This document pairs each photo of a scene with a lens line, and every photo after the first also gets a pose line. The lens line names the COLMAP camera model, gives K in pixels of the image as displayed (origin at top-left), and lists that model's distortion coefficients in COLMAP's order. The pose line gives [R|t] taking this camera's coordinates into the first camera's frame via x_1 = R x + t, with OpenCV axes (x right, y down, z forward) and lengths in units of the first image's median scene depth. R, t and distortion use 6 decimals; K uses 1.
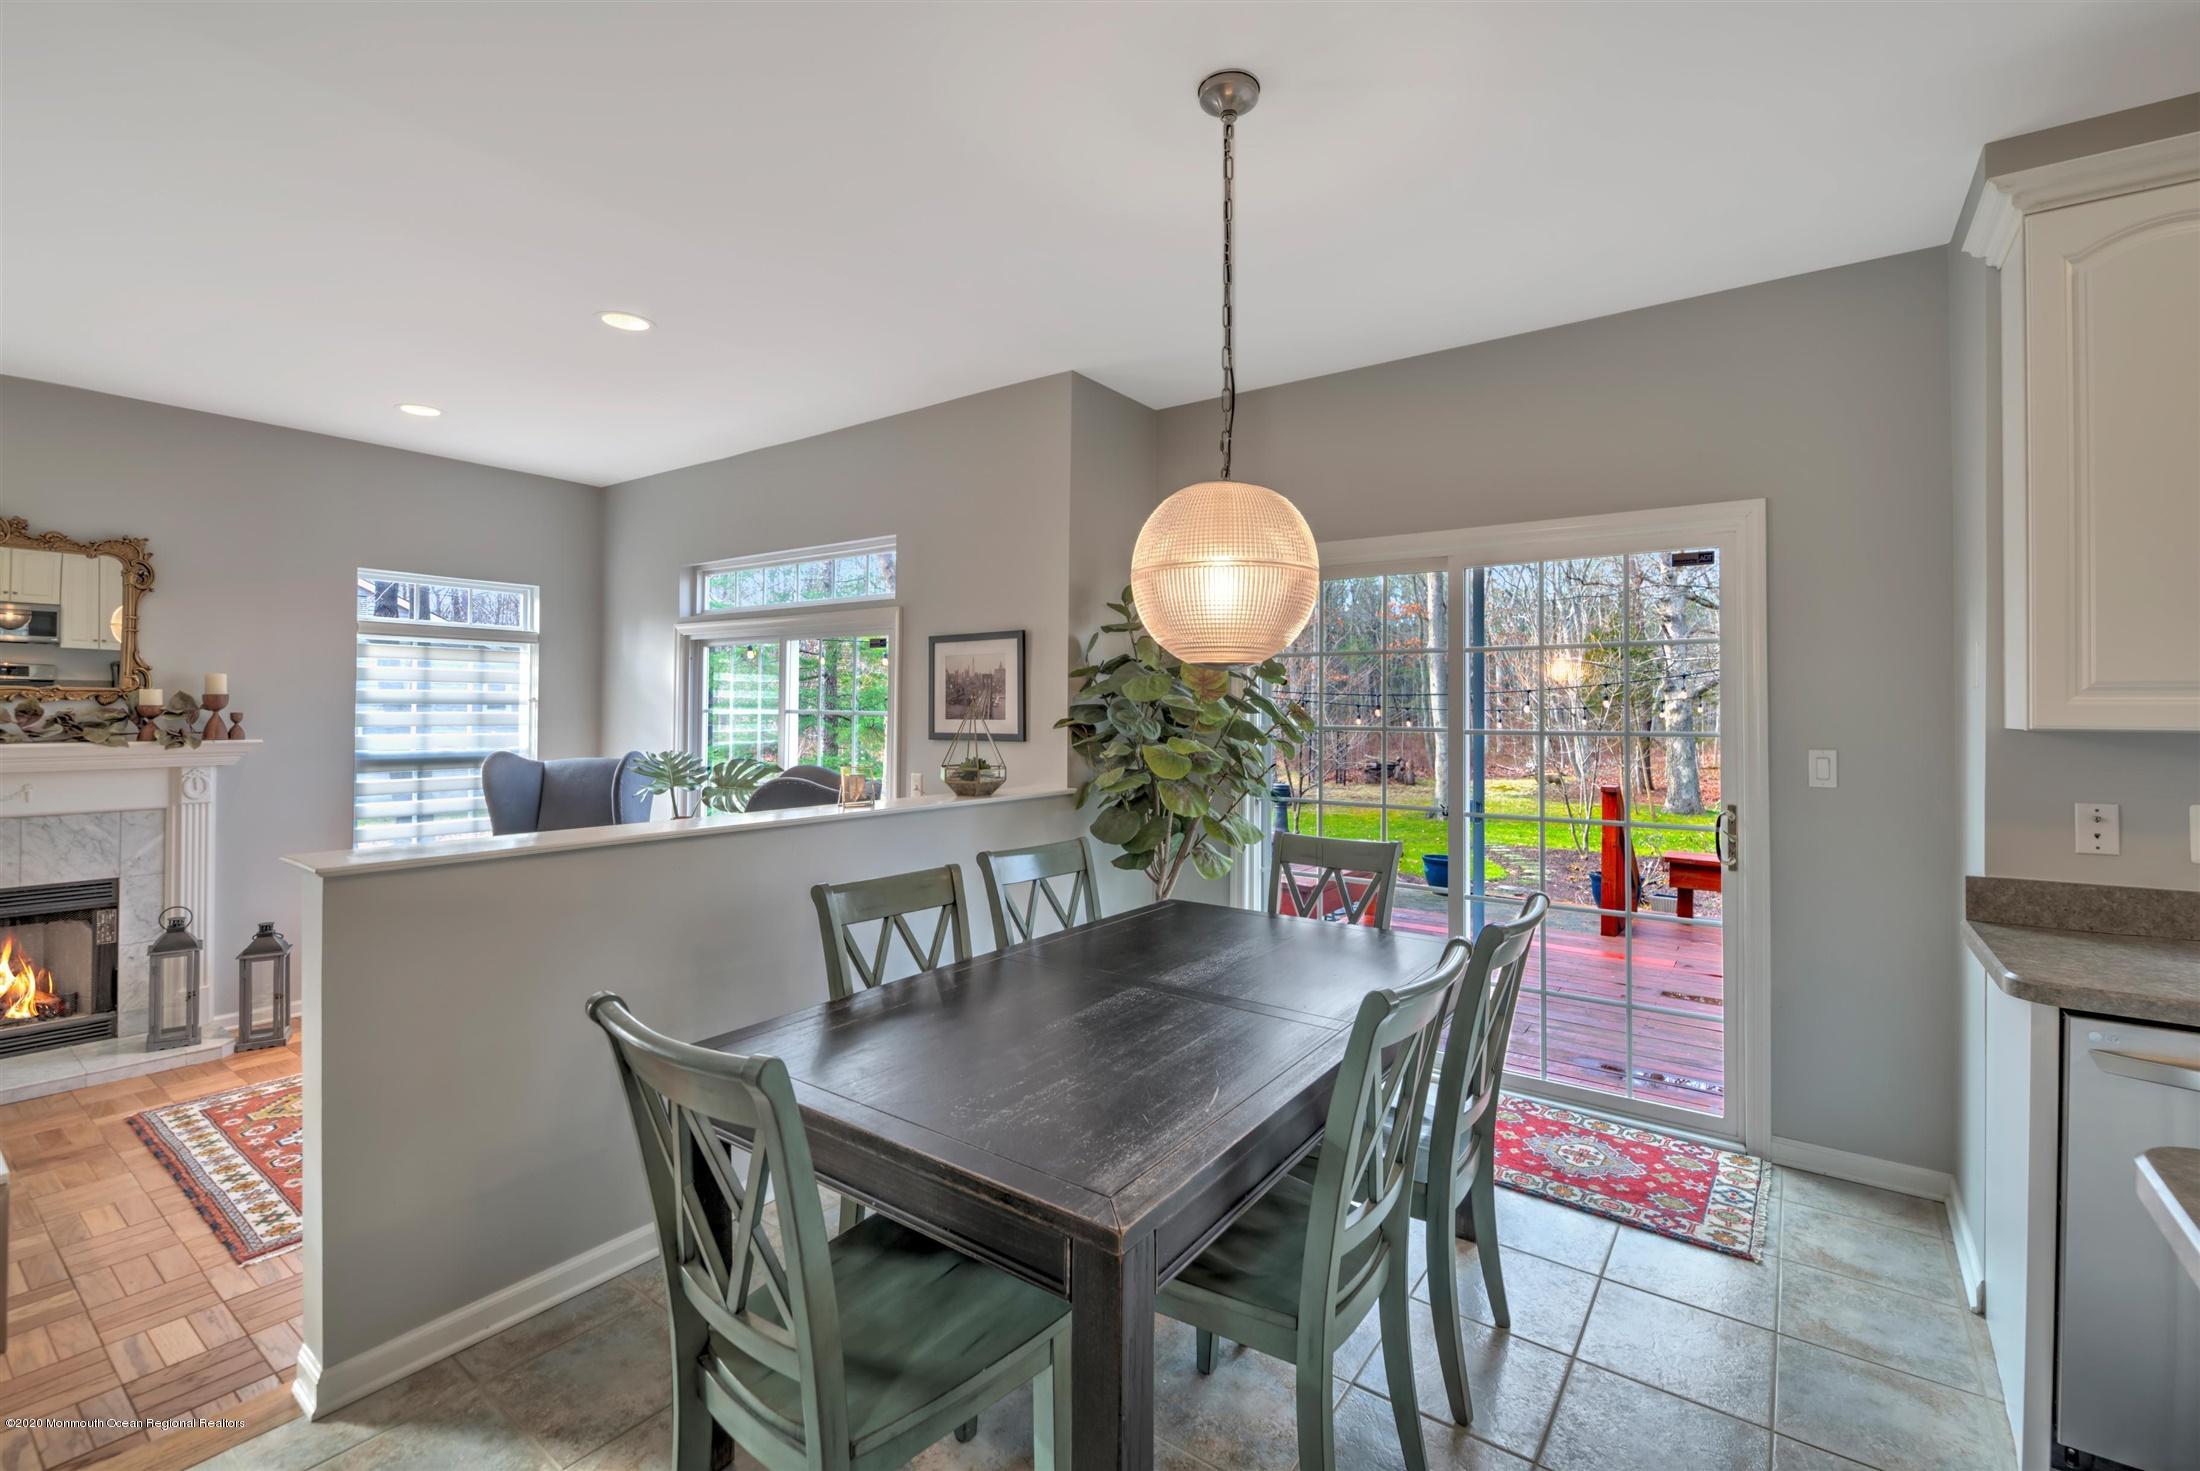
lens RADIAL K [[948.5, 0, 1126.7], [0, 948.5, 692.9], [0, 0, 1]] dist [0.004138, -0.007680]
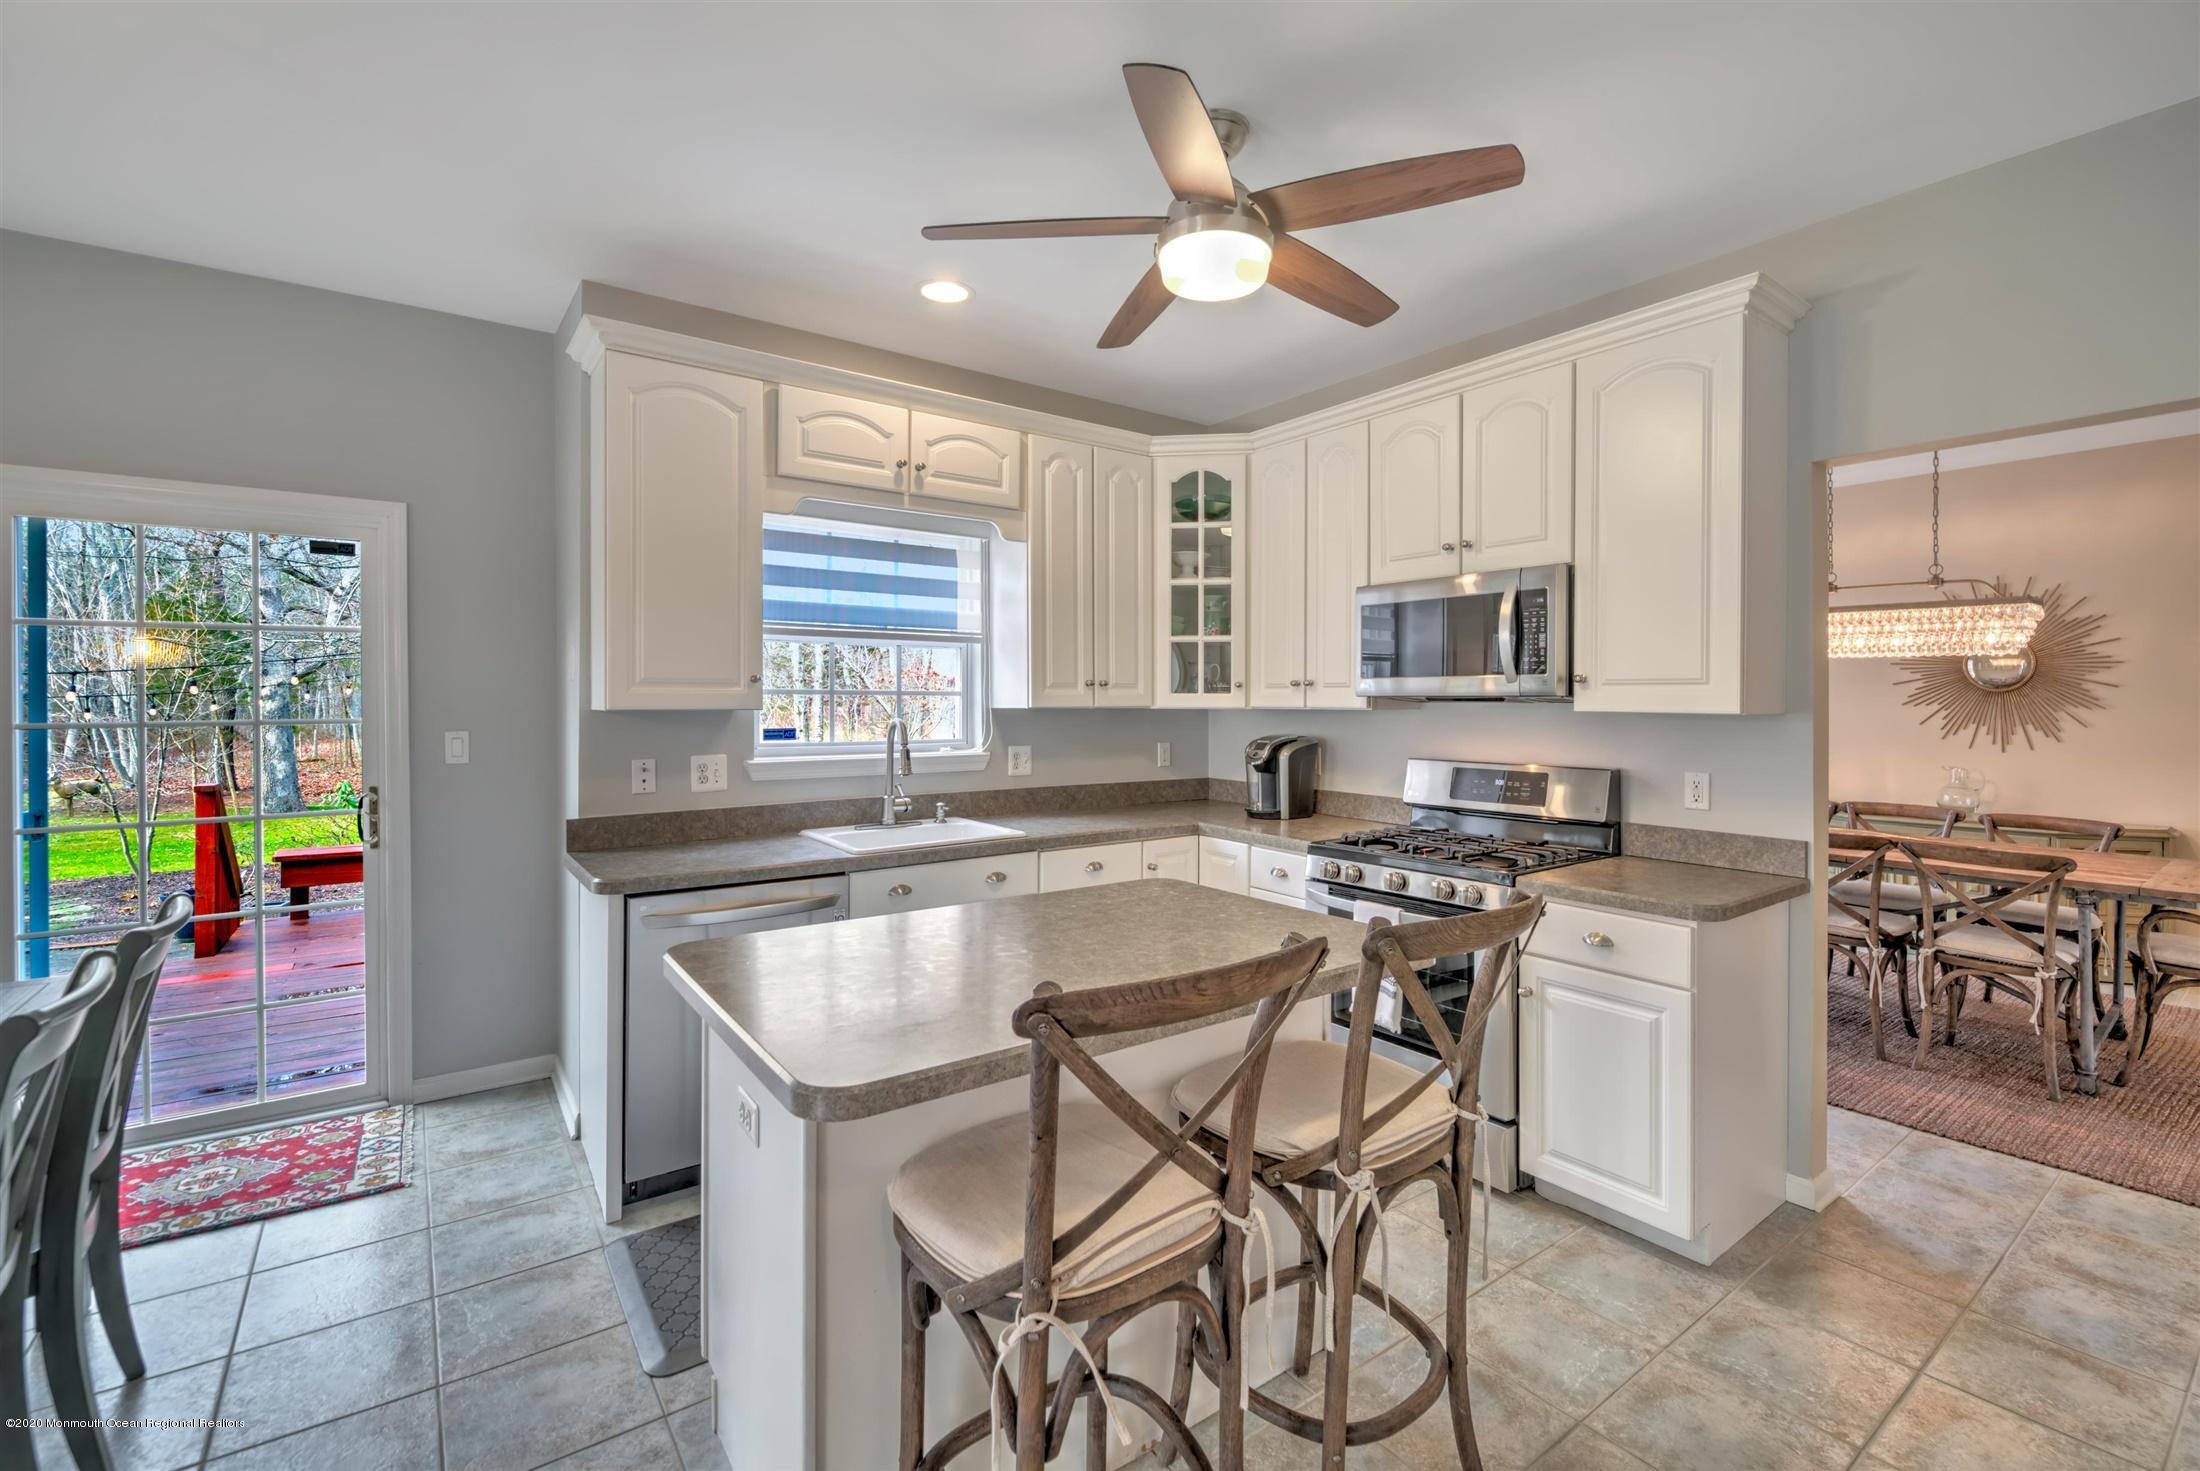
lens RADIAL K [[950.6, 0, 1109.3], [0, 950.6, 701.4], [0, 0, 1]] dist [0.001426, -0.007188]
pose [[0.311503, -0.009590, 0.950197, -0.116400], [-0.013163, 0.999810, 0.014406, -0.003326], [-0.950154, -0.016995, 0.311317, -0.112984]]
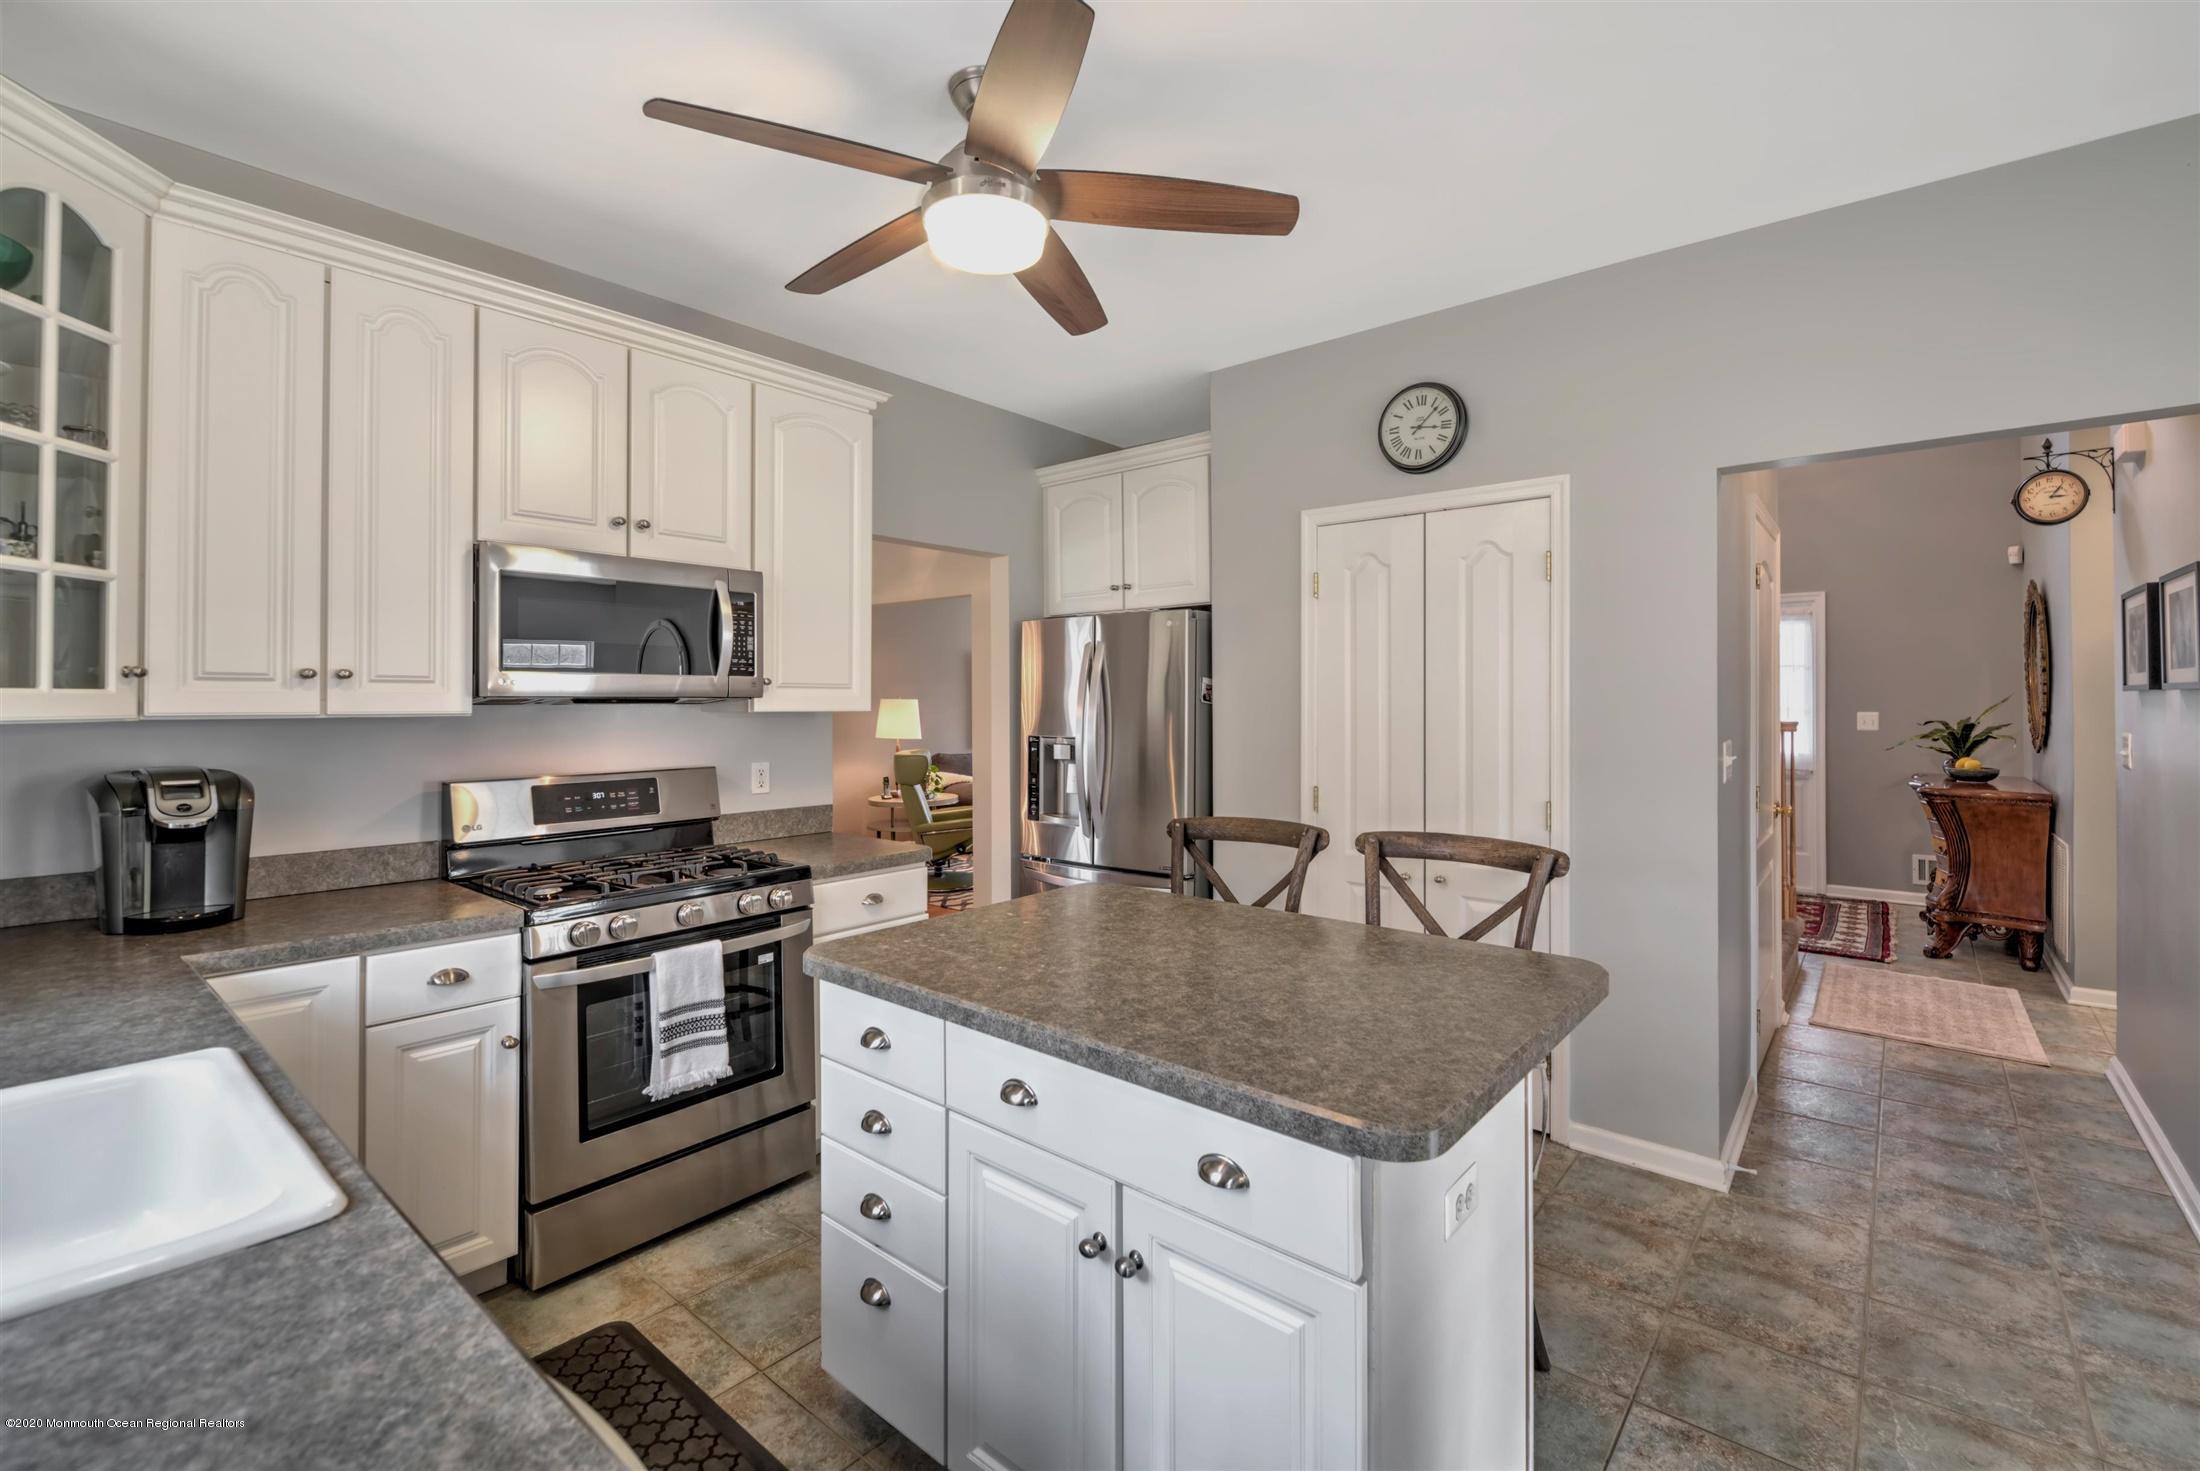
lens RADIAL K [[950.6, 0, 1109.3], [0, 950.6, 701.4], [0, 0, 1]] dist [0.001426, -0.007188]
pose [[-0.997305, -0.005772, 0.073136, 0.494074], [-0.006875, 0.999866, -0.014829, 0.016287], [-0.073041, -0.015291, -0.997212, 0.742152]]
